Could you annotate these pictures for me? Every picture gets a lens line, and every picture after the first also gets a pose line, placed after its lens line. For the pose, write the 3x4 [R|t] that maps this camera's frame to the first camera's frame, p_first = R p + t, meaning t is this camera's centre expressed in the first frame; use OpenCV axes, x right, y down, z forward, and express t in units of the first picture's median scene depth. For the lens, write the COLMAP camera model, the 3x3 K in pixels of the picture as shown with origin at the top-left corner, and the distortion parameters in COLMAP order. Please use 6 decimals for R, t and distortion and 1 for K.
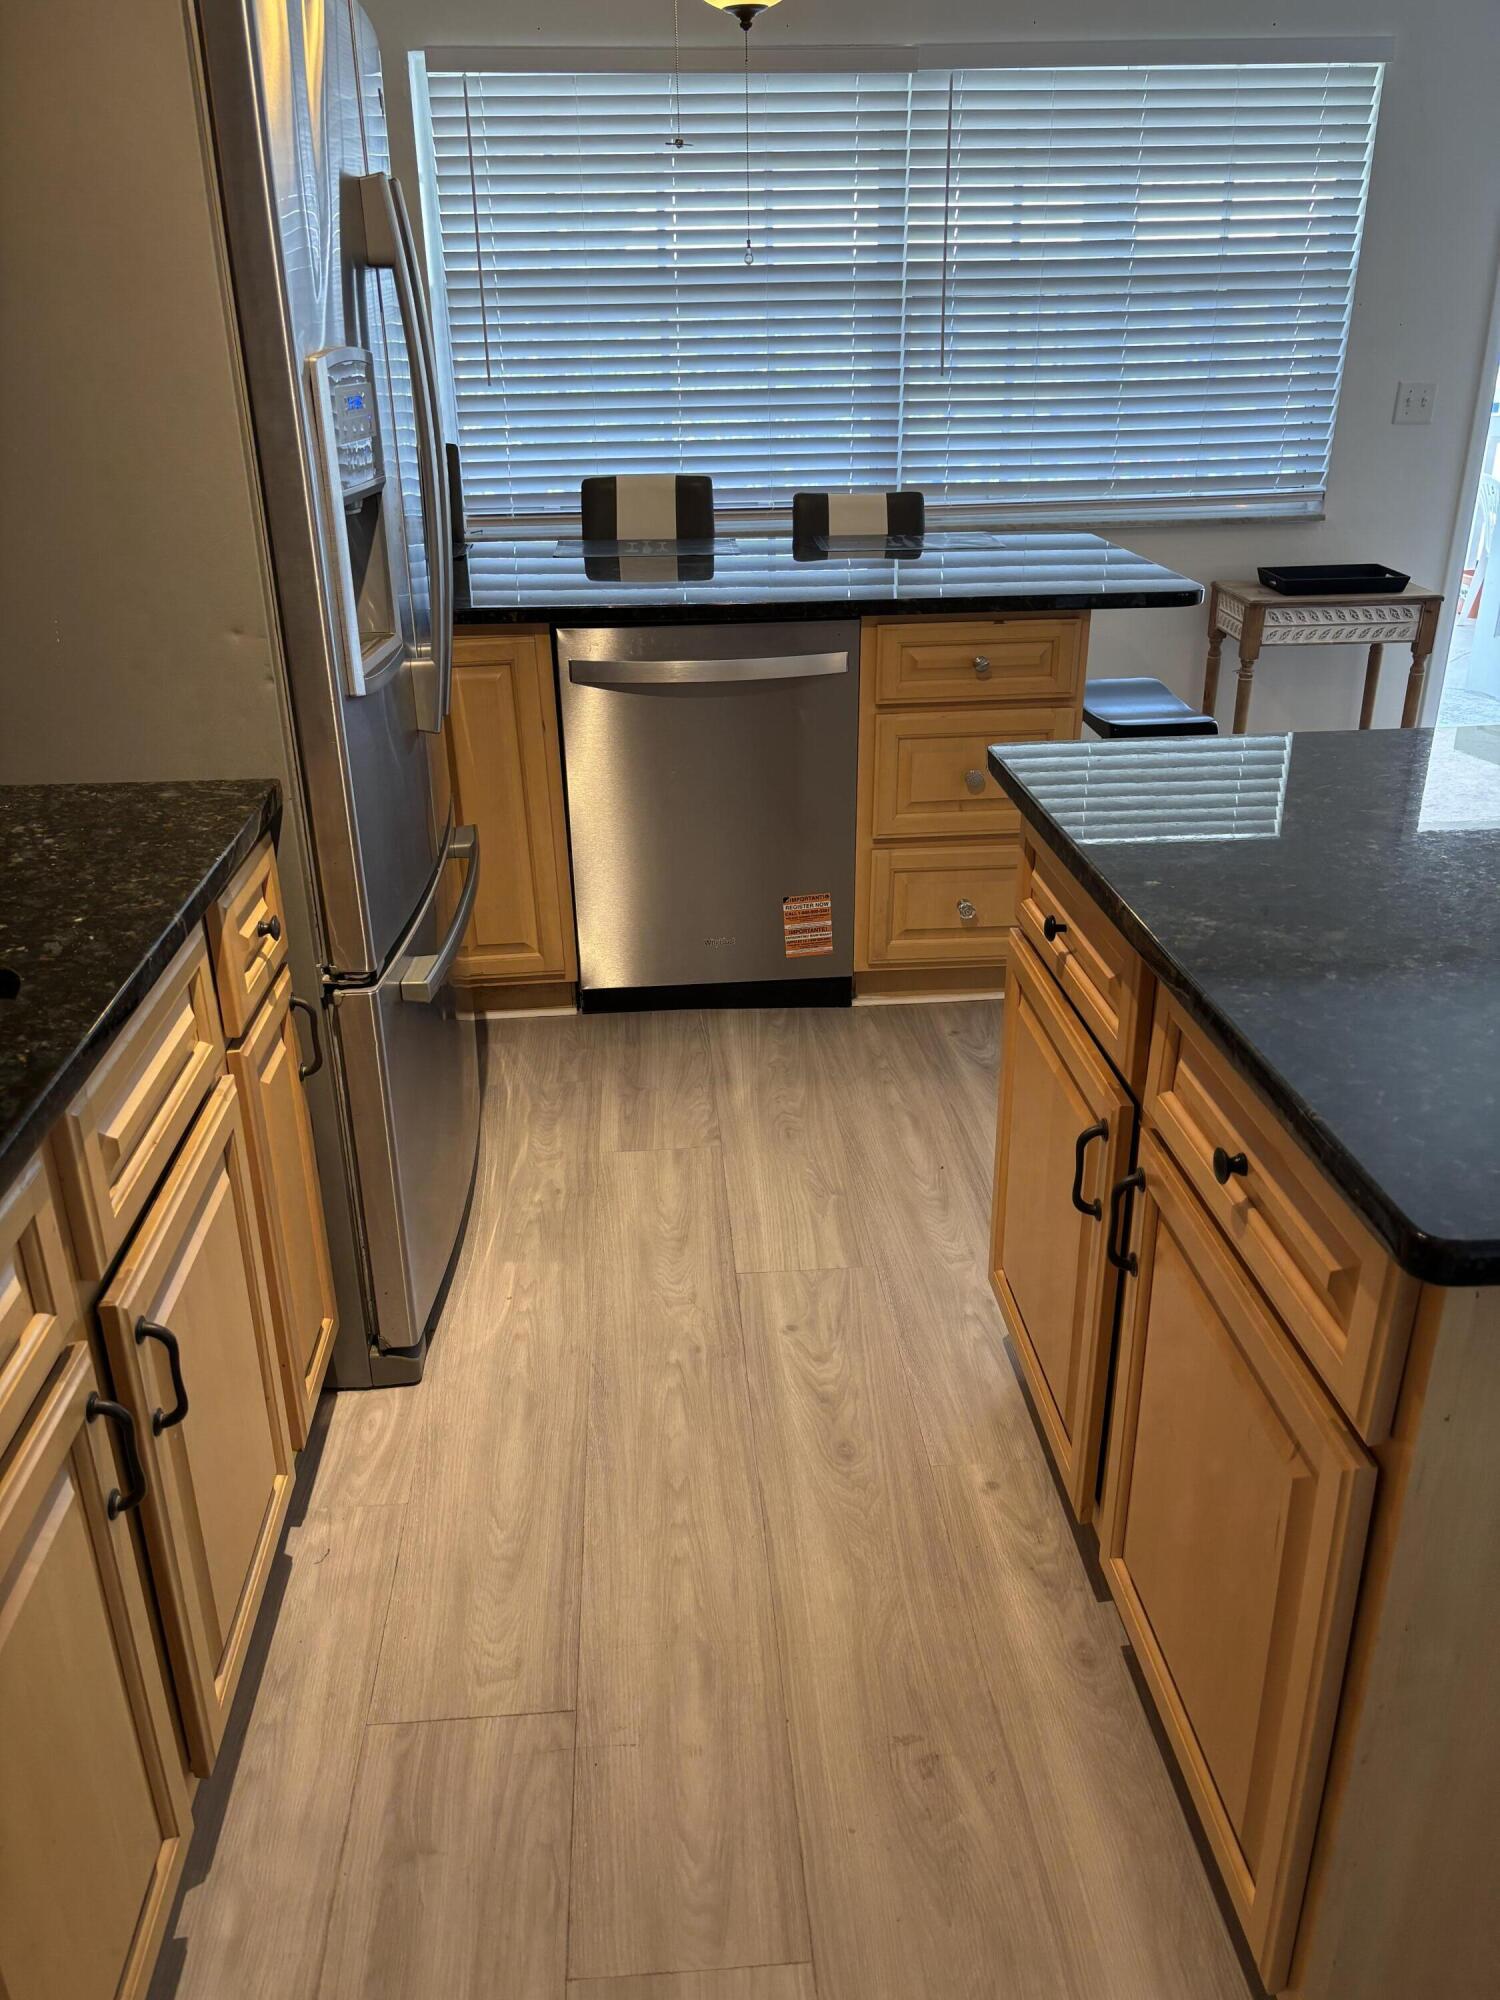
lens RADIAL K [[1522.3, 0, 706.5], [0, 1522.3, 987.5], [0, 0, 1]] dist [0.008996, -0.000615]
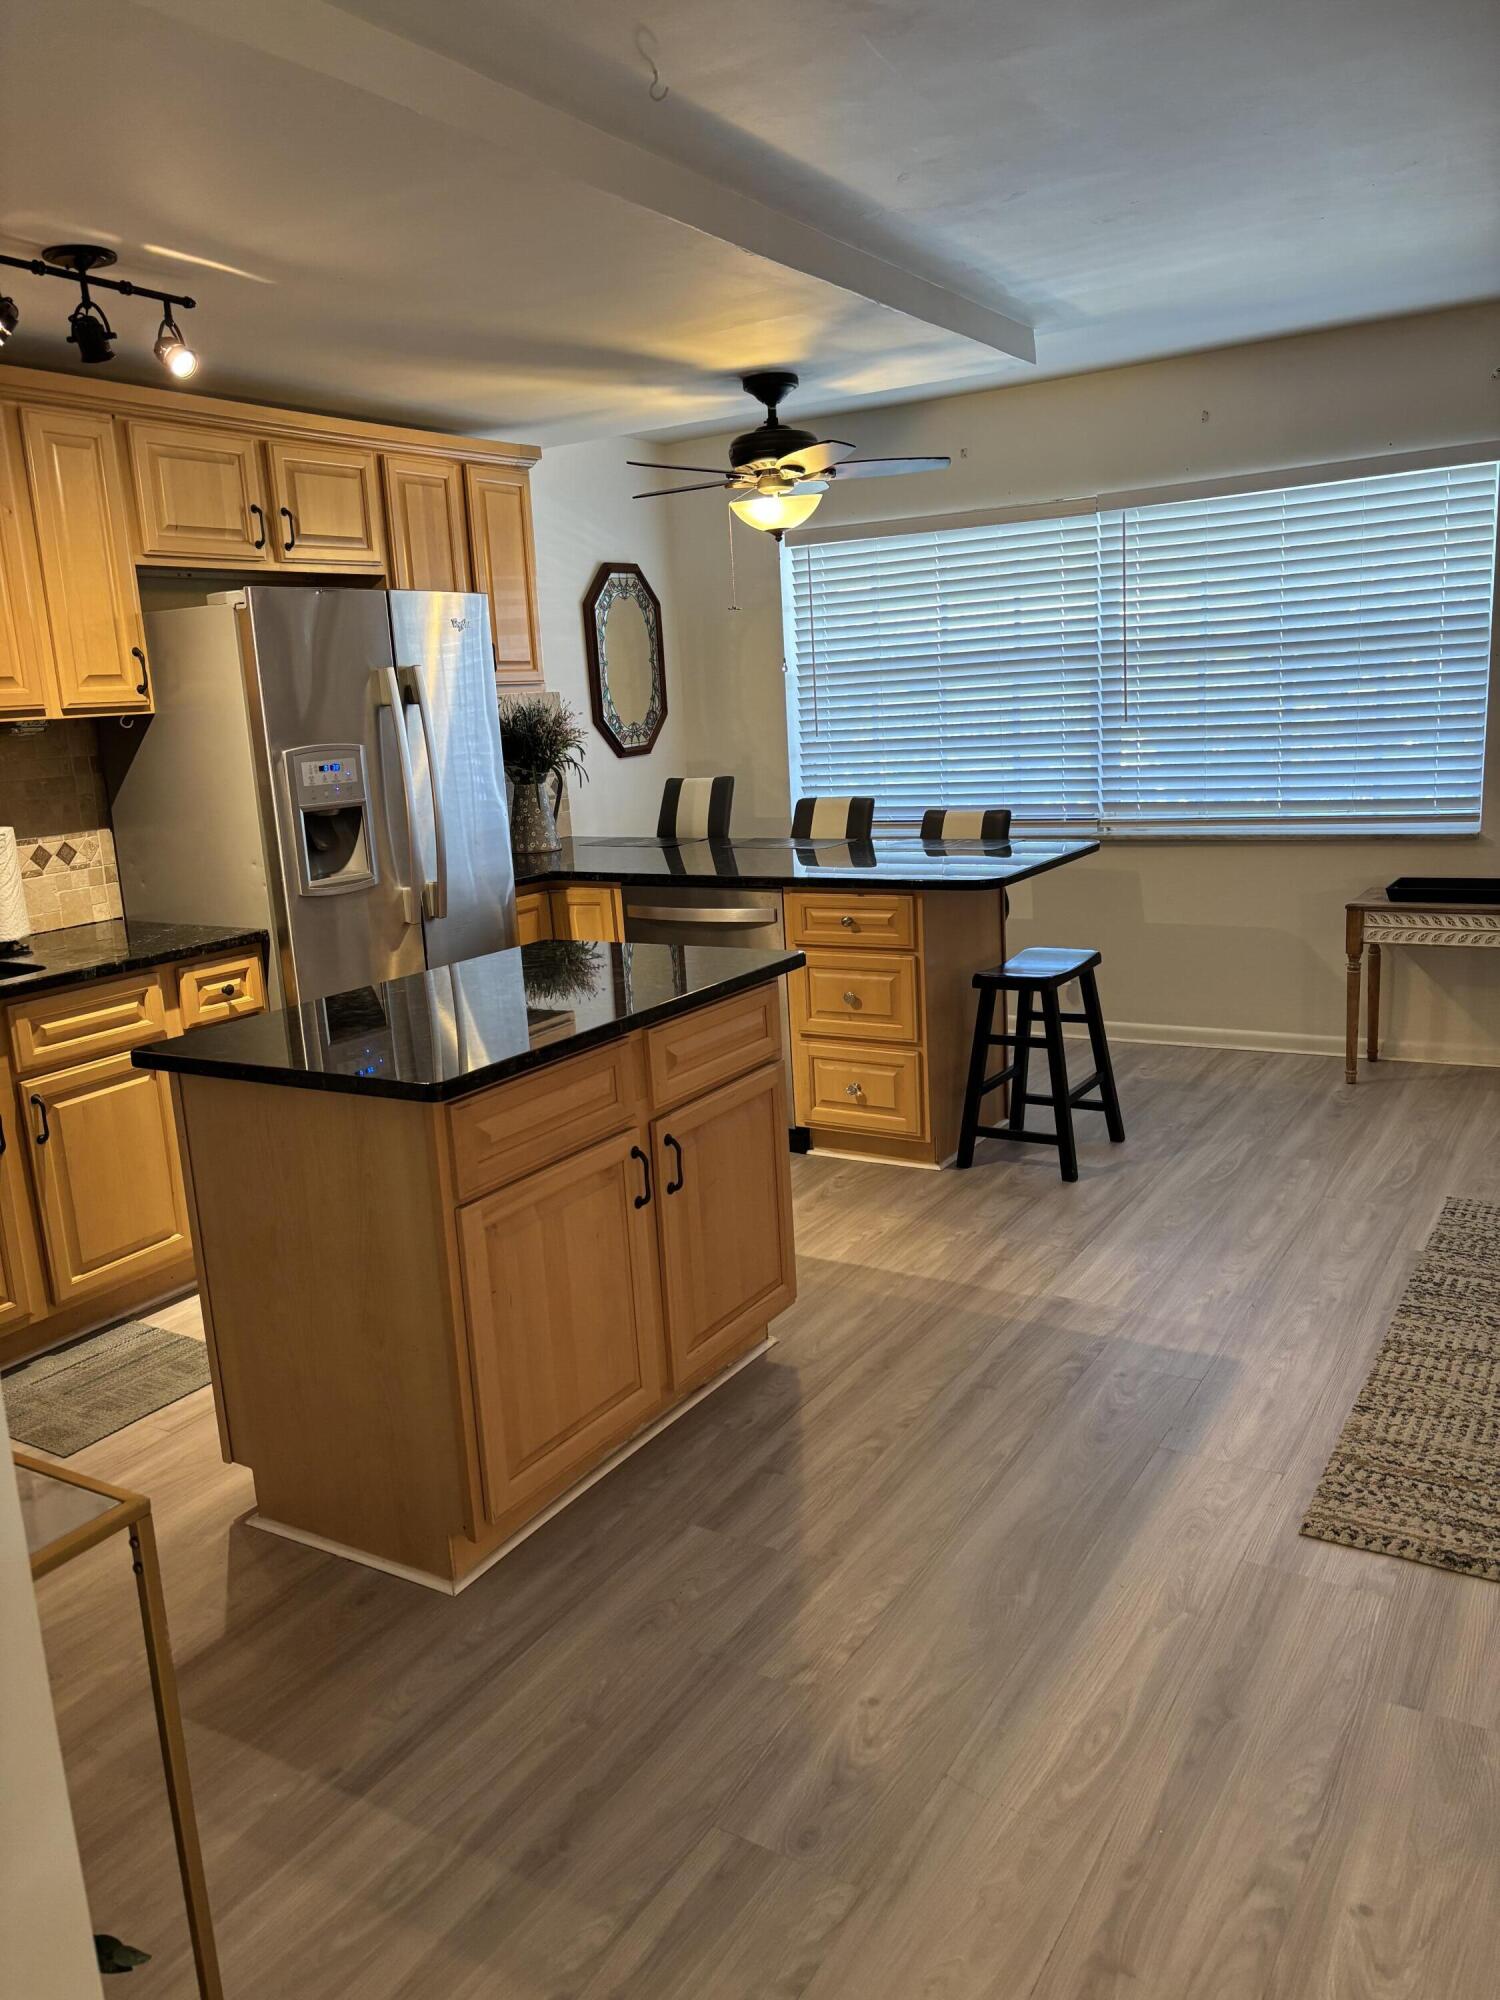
lens RADIAL K [[1493.6, 0, 750.0], [0, 1493.6, 1000.0], [0, 0, 1]] dist [0.075438, -0.119249]
pose [[0.822798, 0.085853, -0.561812, 2.078048], [-0.186095, 0.974728, -0.123592, 0.139533], [0.537003, 0.206241, 0.817981, -0.531521]]
